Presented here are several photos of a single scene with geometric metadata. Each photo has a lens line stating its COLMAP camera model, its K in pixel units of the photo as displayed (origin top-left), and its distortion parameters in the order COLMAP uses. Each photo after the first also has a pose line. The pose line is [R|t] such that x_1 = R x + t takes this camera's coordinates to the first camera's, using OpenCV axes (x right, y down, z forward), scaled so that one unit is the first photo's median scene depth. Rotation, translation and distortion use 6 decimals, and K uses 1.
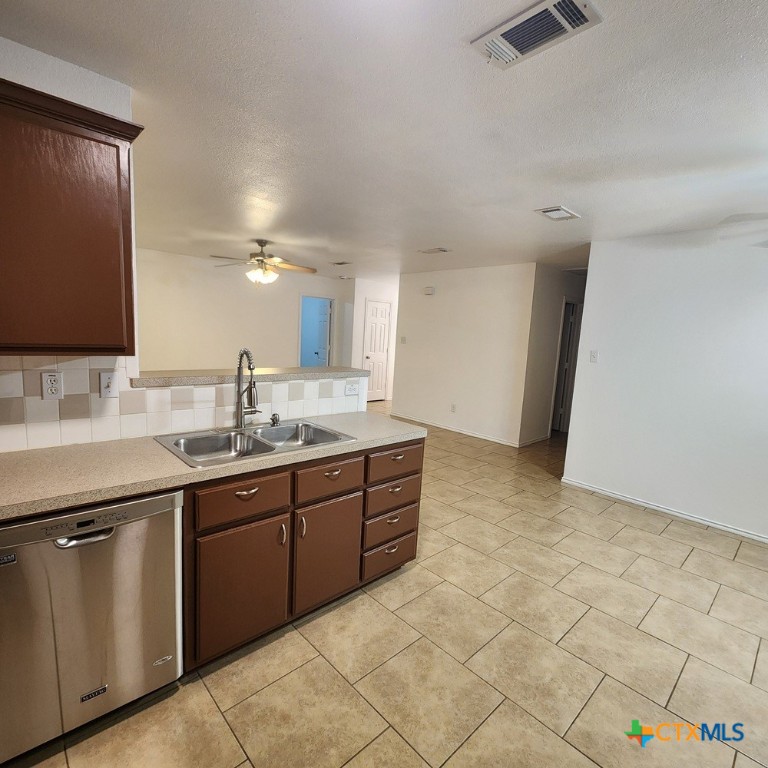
lens RADIAL K [[415.6, 0, 381.9], [0, 415.6, 392.6], [0, 0, 1]] dist [-0.008336, -0.001801]
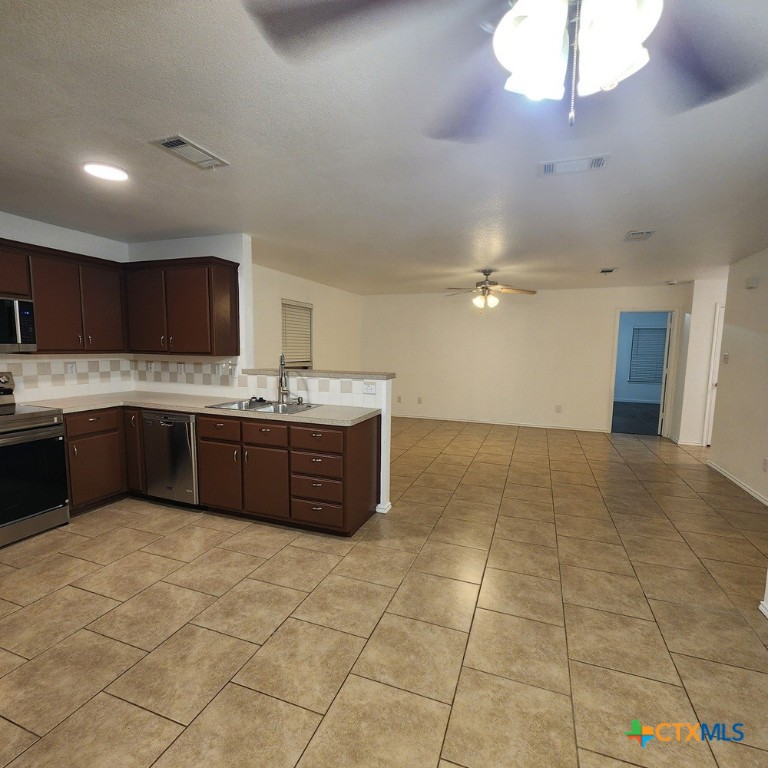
lens RADIAL K [[415.6, 0, 381.9], [0, 415.6, 392.6], [0, 0, 1]] dist [-0.008336, -0.001801]
pose [[0.448166, 0.057093, -0.892125, 1.333043], [-0.121857, 0.992545, 0.002304, -0.006920], [0.885606, 0.107679, 0.451783, 0.599132]]
